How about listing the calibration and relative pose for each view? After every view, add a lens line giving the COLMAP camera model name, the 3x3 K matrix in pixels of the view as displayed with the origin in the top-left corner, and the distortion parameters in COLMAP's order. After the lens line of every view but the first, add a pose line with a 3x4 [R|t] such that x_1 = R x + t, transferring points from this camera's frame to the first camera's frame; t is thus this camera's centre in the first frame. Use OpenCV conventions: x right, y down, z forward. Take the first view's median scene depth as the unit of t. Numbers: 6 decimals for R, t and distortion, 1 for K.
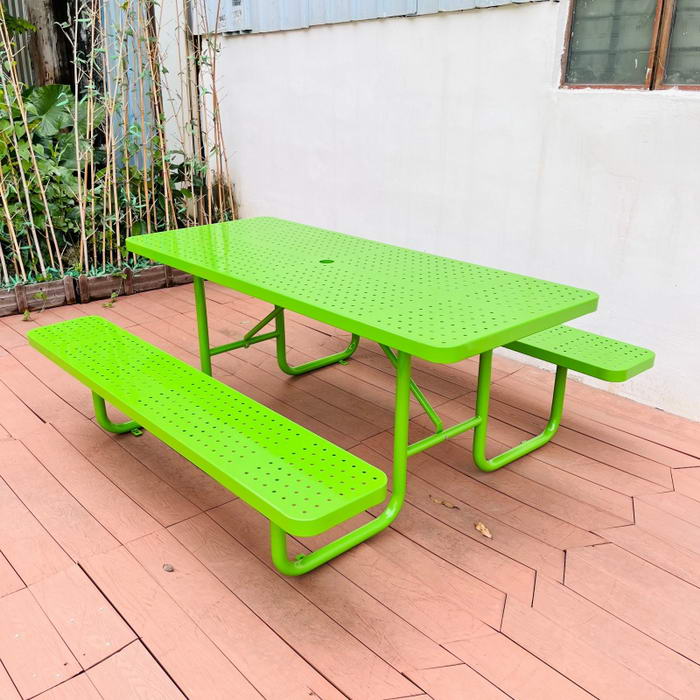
lens RADIAL K [[715.7, 0, 351.4], [0, 715.7, 350.1], [0, 0, 1]] dist [0.021501, 0.000000]
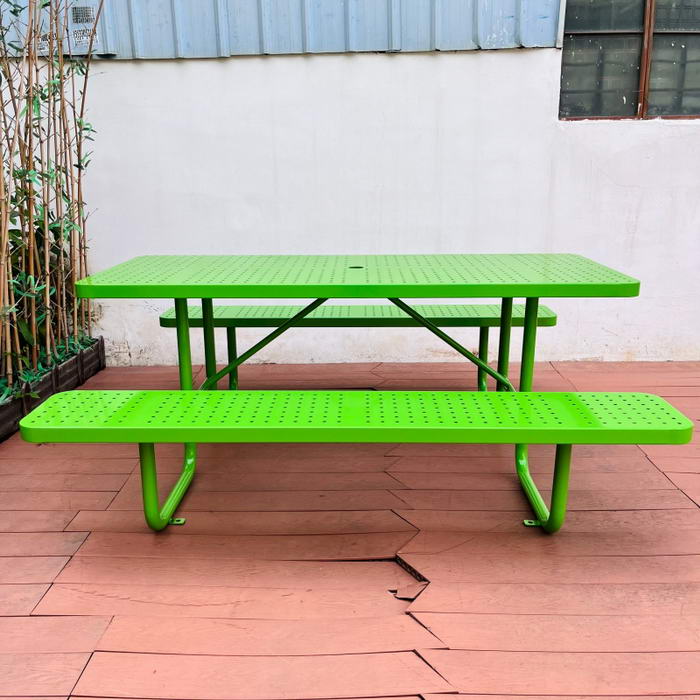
lens RADIAL K [[715.7, 0, 347.6], [0, 715.7, 348.1], [0, 0, 1]] dist [0.021501, 0.000000]
pose [[0.661499, -0.180870, 0.727808, -0.652914], [0.275244, 0.961308, -0.011270, -0.062500], [-0.697609, 0.207780, 0.685688, 0.376967]]
